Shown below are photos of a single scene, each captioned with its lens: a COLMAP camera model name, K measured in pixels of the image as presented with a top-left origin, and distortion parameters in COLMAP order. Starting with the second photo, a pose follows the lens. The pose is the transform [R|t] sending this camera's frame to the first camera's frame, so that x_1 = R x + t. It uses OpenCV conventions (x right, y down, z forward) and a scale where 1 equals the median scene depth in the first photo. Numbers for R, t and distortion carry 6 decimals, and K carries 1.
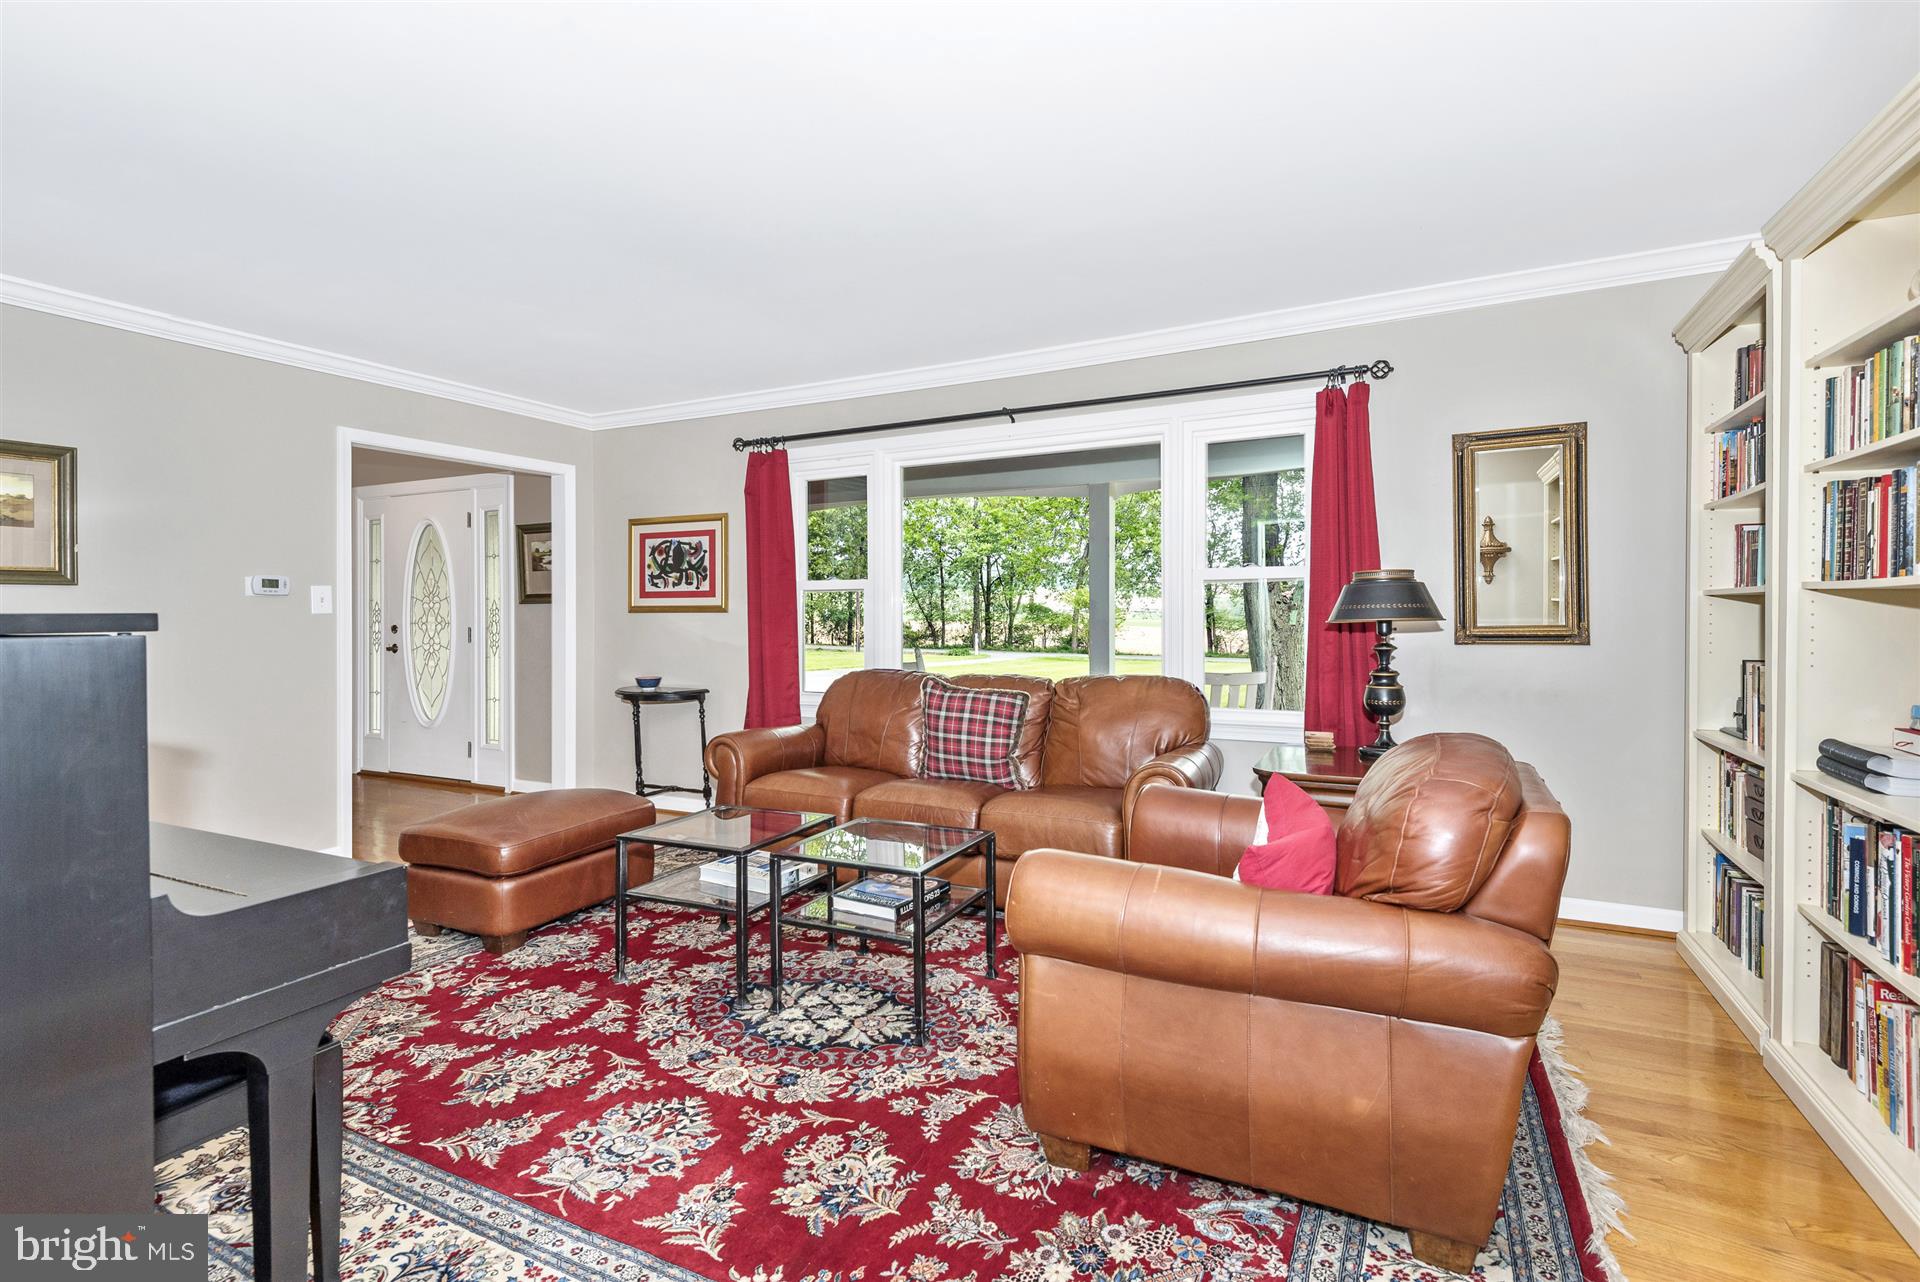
lens RADIAL K [[876.2, 0, 941.1], [0, 876.2, 613.2], [0, 0, 1]] dist [0.029982, -0.012857]
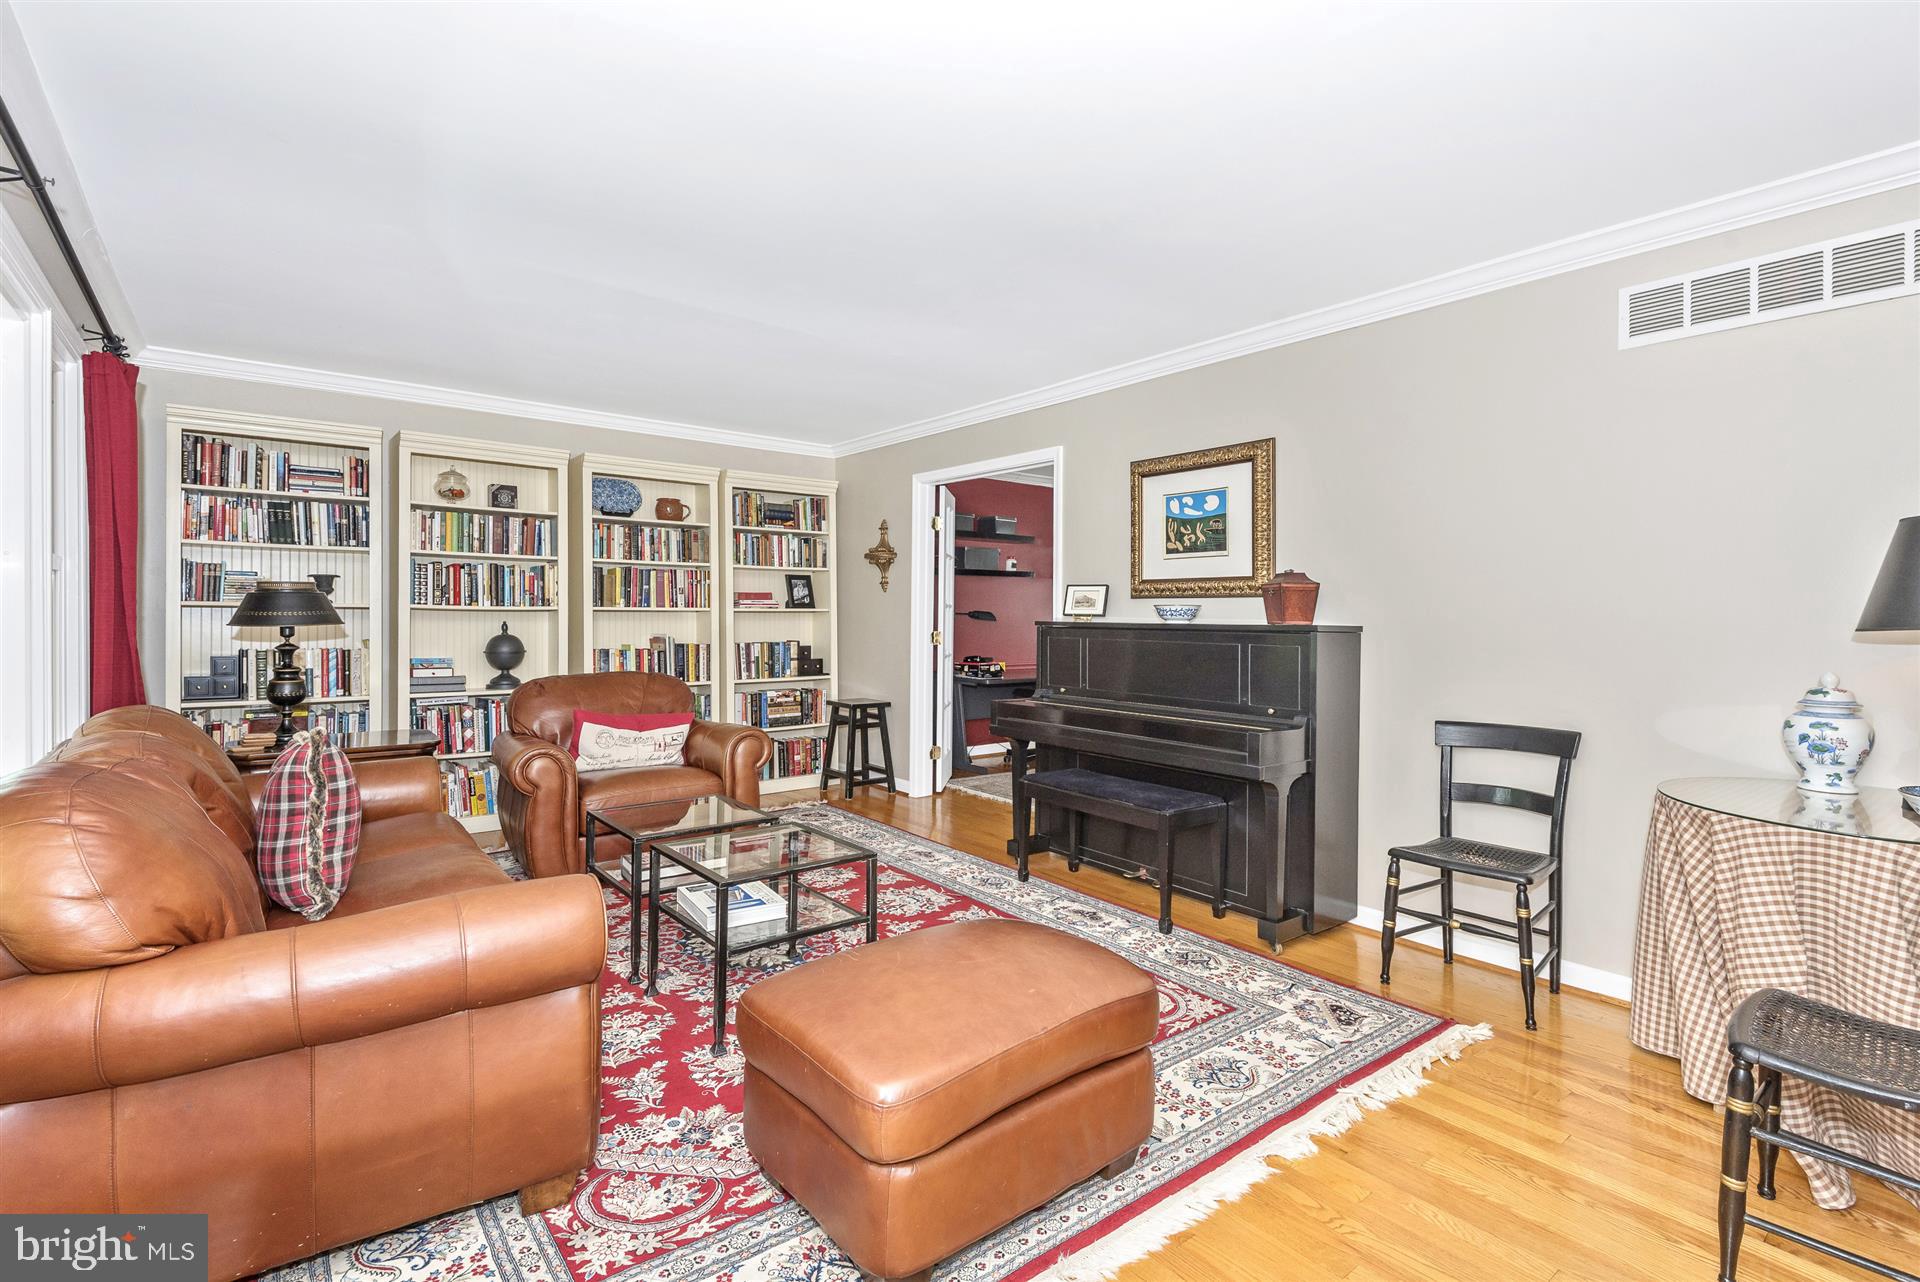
lens RADIAL K [[876.2, 0, 962.7], [0, 876.2, 632.6], [0, 0, 1]] dist [0.029982, -0.012857]
pose [[-0.912519, -0.004908, 0.409004, -0.983854], [-0.001639, 0.999964, 0.008343, 0.011439], [-0.409030, 0.006943, -0.912494, 2.140811]]
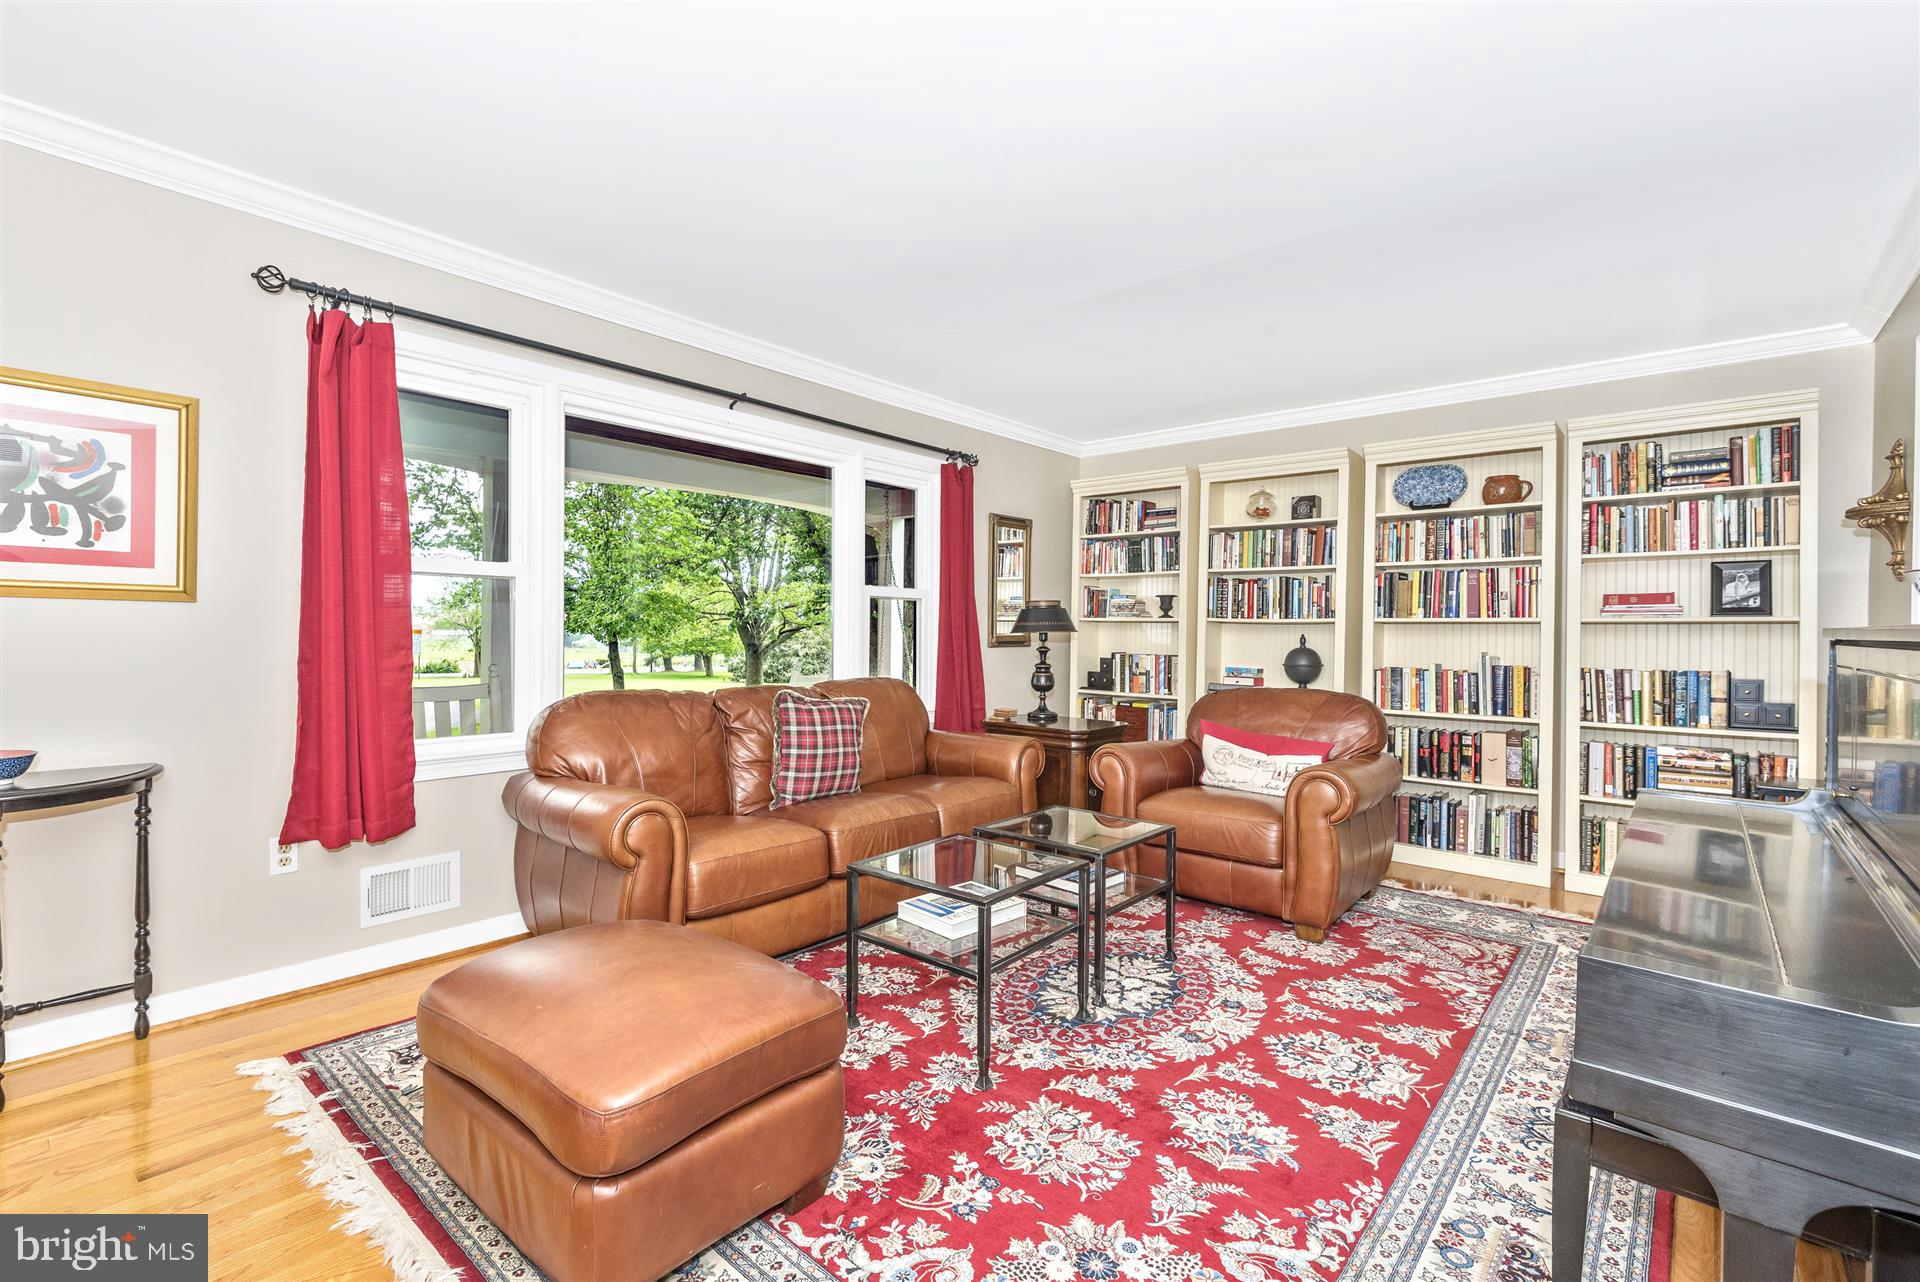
lens RADIAL K [[876.2, 0, 947.4], [0, 876.2, 642.5], [0, 0, 1]] dist [0.029982, -0.012857]
pose [[0.234671, -0.005578, 0.972059, -1.331737], [-0.018647, 0.999774, 0.010239, 0.018202], [-0.971896, -0.020529, 0.234514, 1.011540]]
